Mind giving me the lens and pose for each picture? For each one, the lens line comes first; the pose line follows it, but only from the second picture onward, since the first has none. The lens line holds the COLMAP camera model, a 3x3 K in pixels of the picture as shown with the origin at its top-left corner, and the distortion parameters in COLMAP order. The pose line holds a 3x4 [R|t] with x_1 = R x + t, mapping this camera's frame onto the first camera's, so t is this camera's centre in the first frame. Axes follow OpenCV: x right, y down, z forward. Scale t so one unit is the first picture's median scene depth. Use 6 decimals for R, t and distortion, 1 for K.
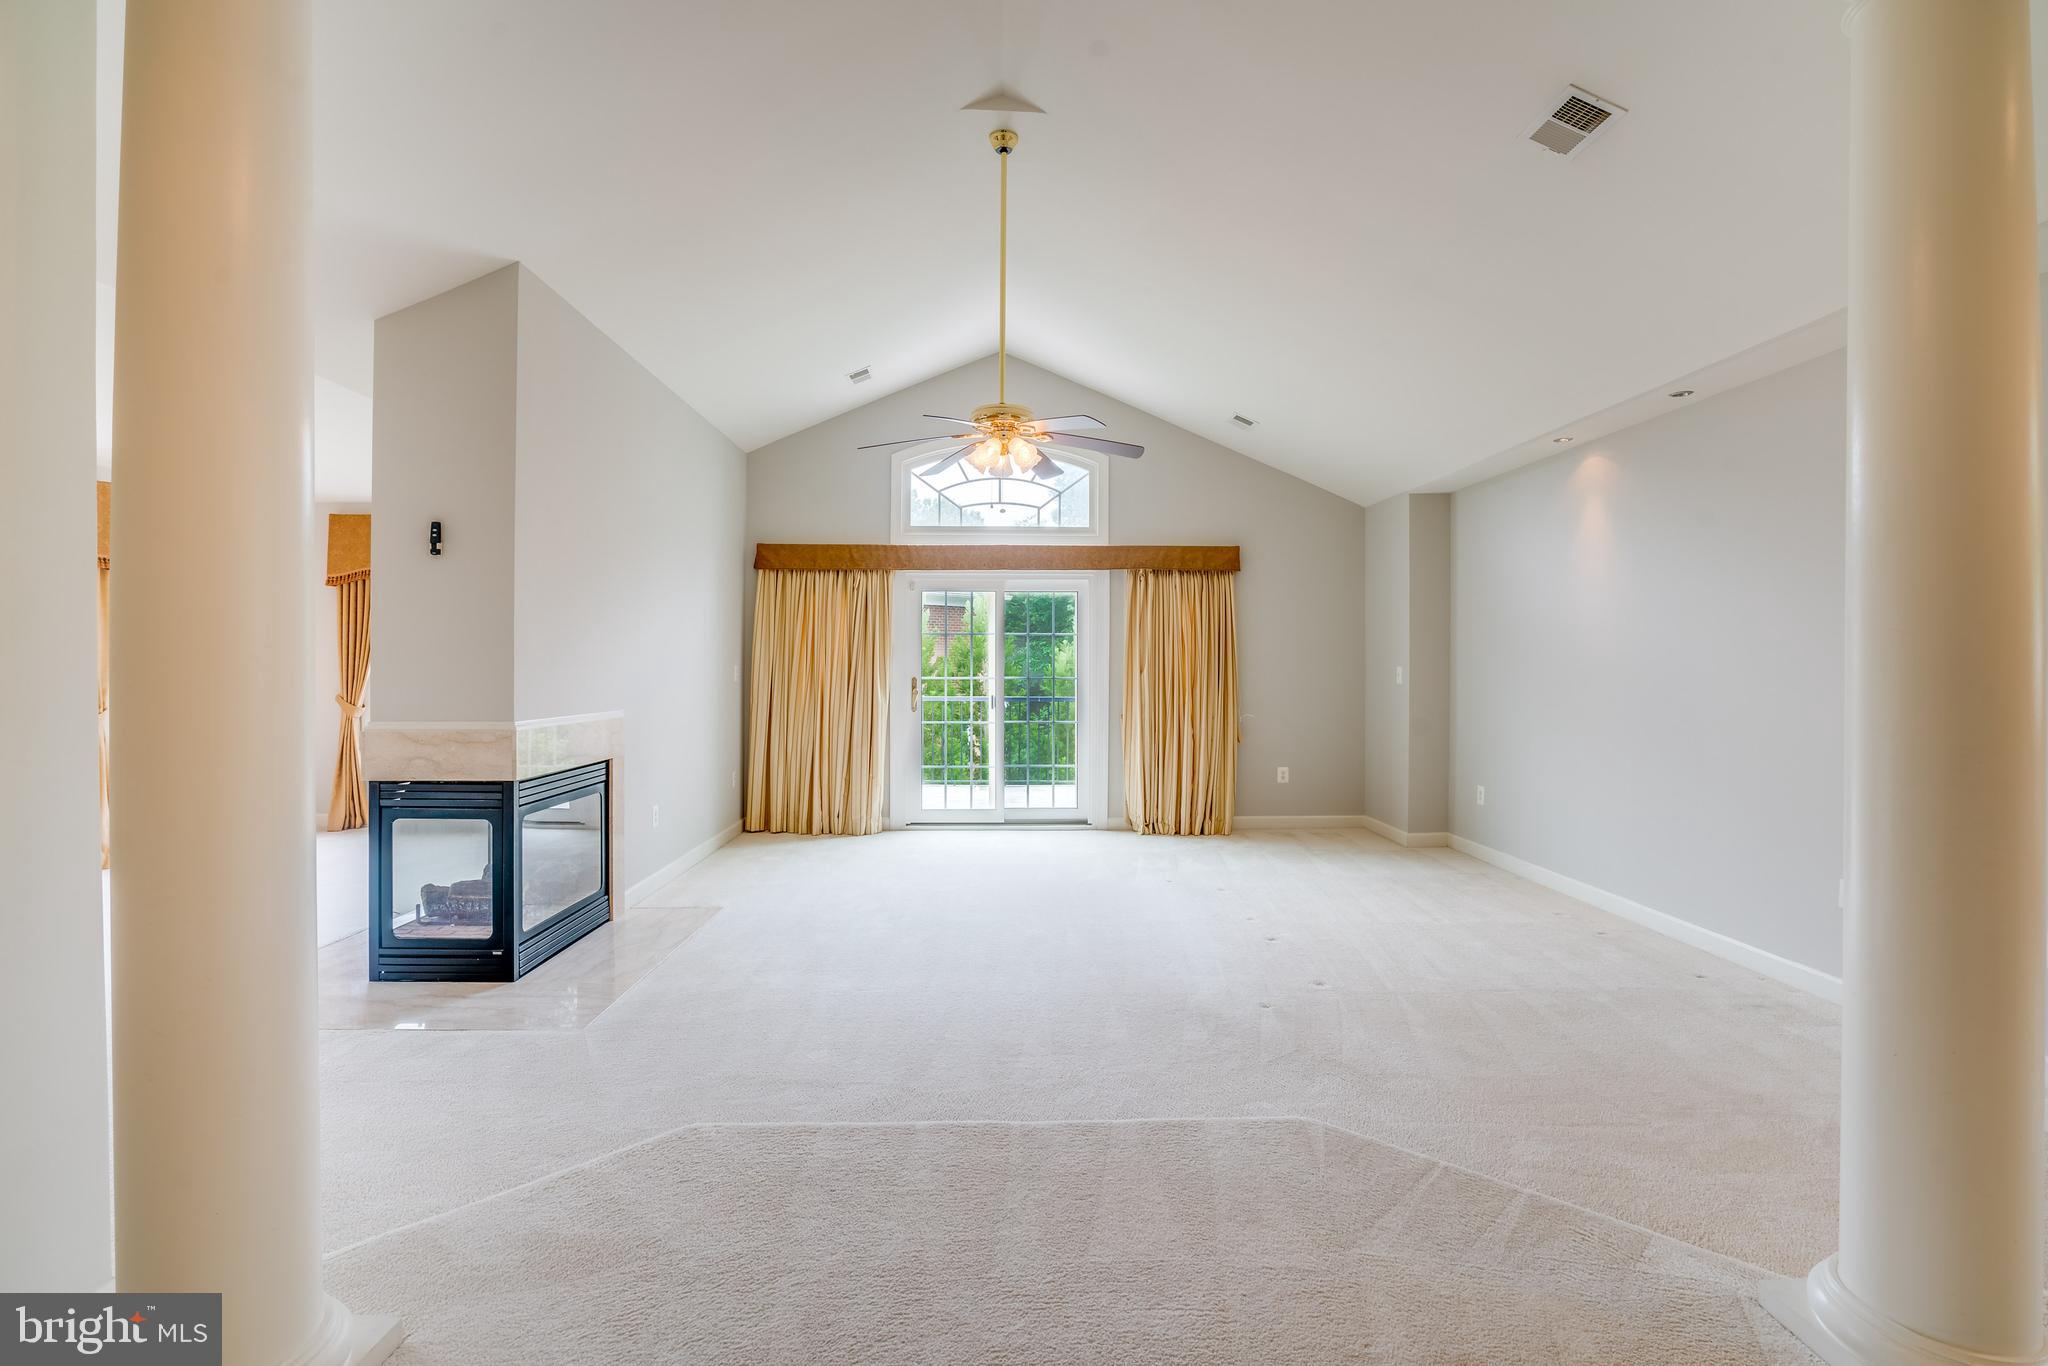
lens RADIAL K [[950.7, 0, 1029.4], [0, 950.7, 680.5], [0, 0, 1]] dist [-0.004602, 0.000394]
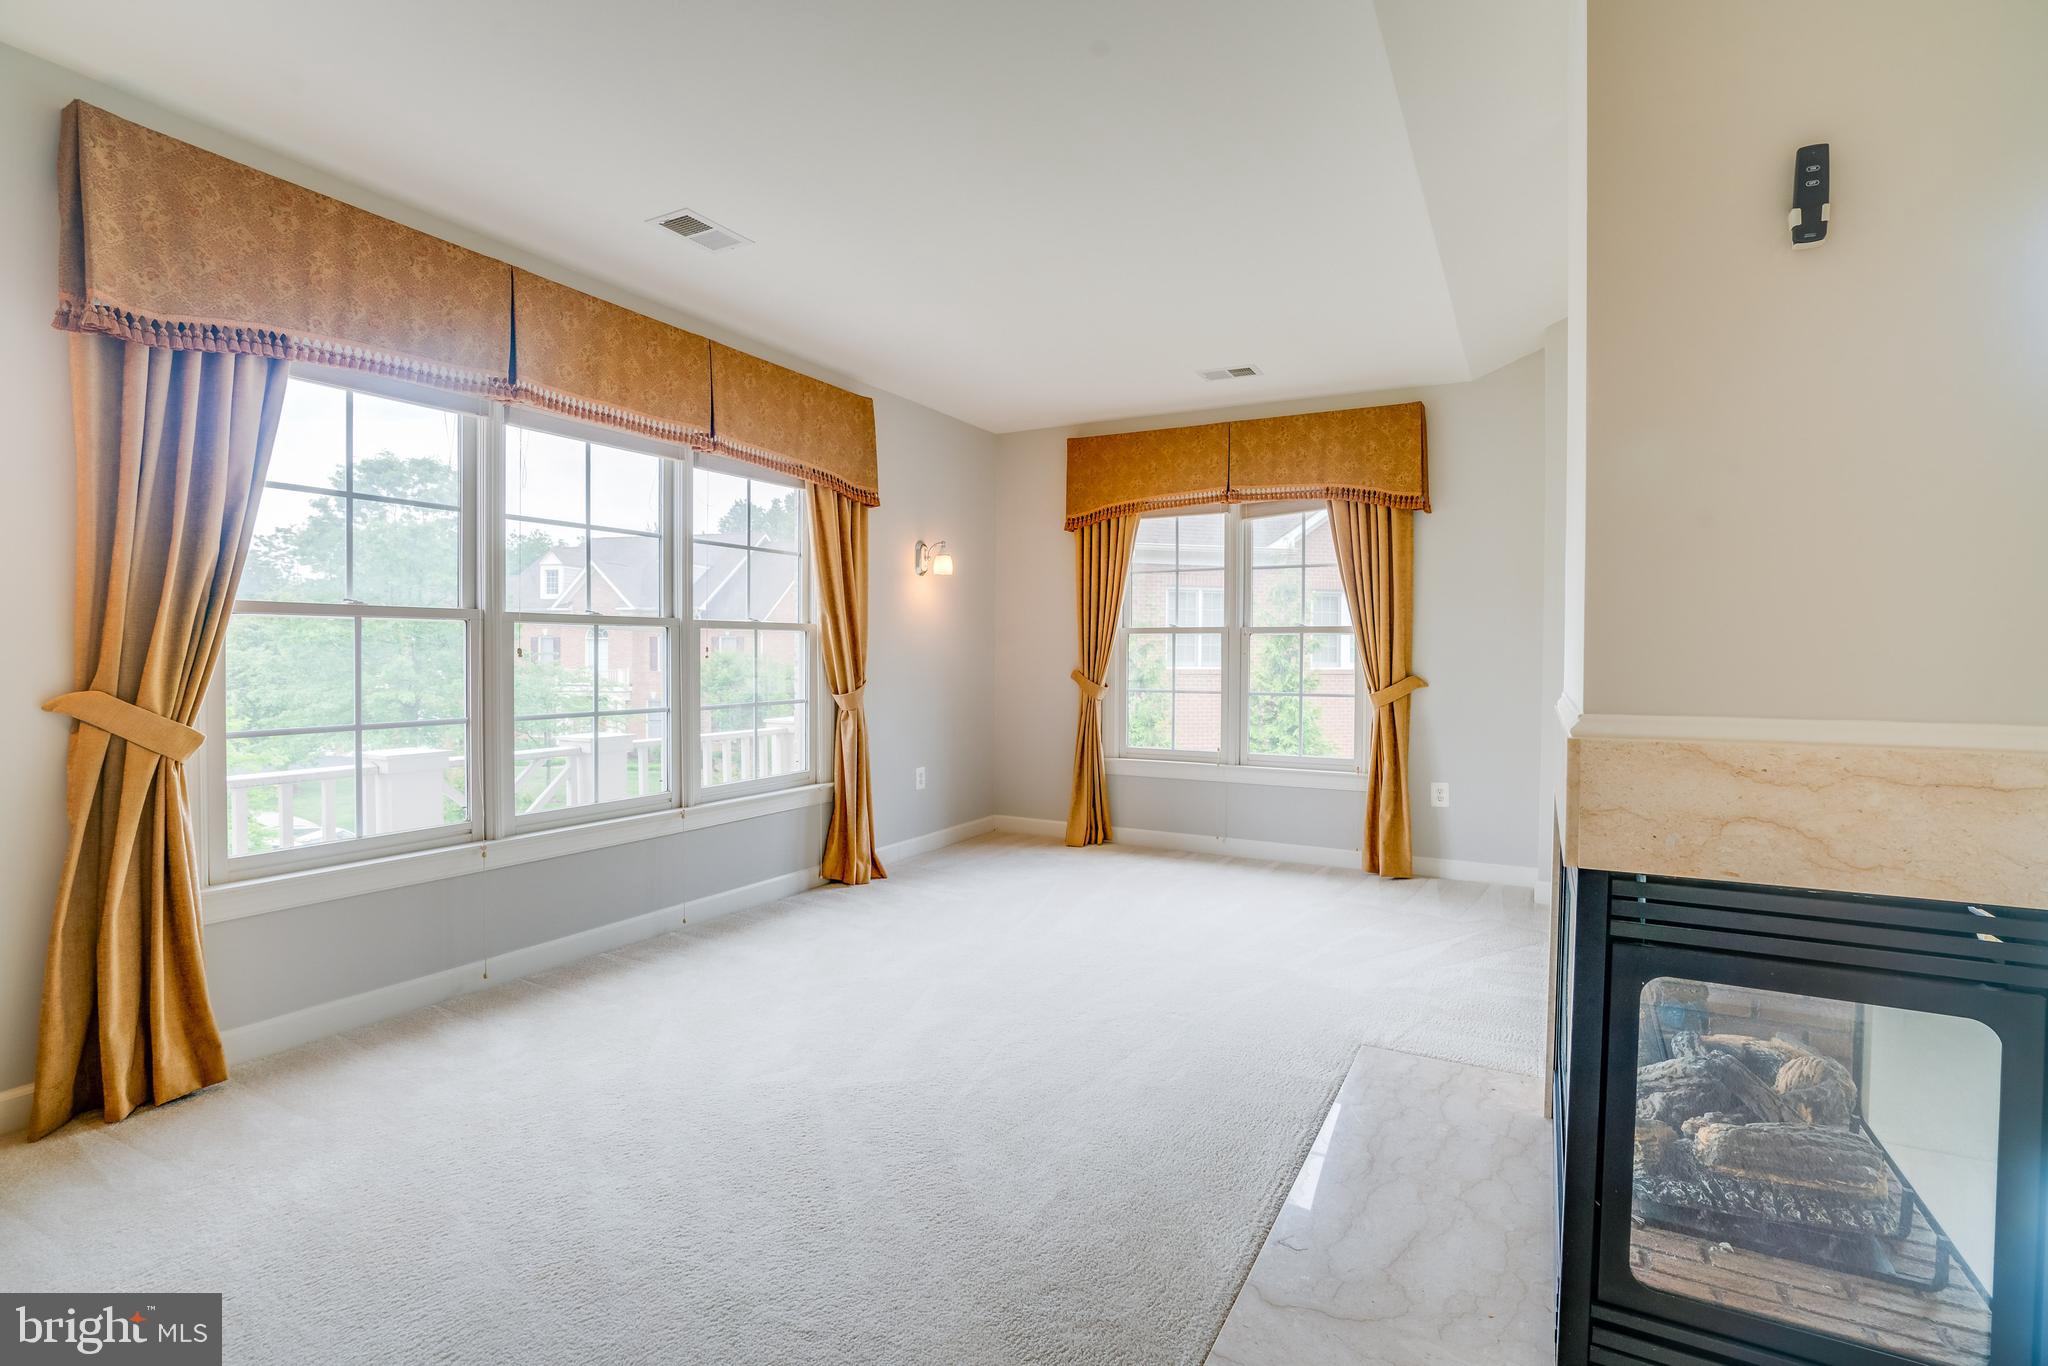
lens RADIAL K [[950.7, 0, 1029.4], [0, 950.7, 680.5], [0, 0, 1]] dist [-0.004602, 0.000394]
pose [[0.872085, 0.011540, -0.489219, -0.702559], [-0.006608, 0.999908, 0.011807, 0.026672], [0.489311, -0.007064, 0.872081, 0.554689]]
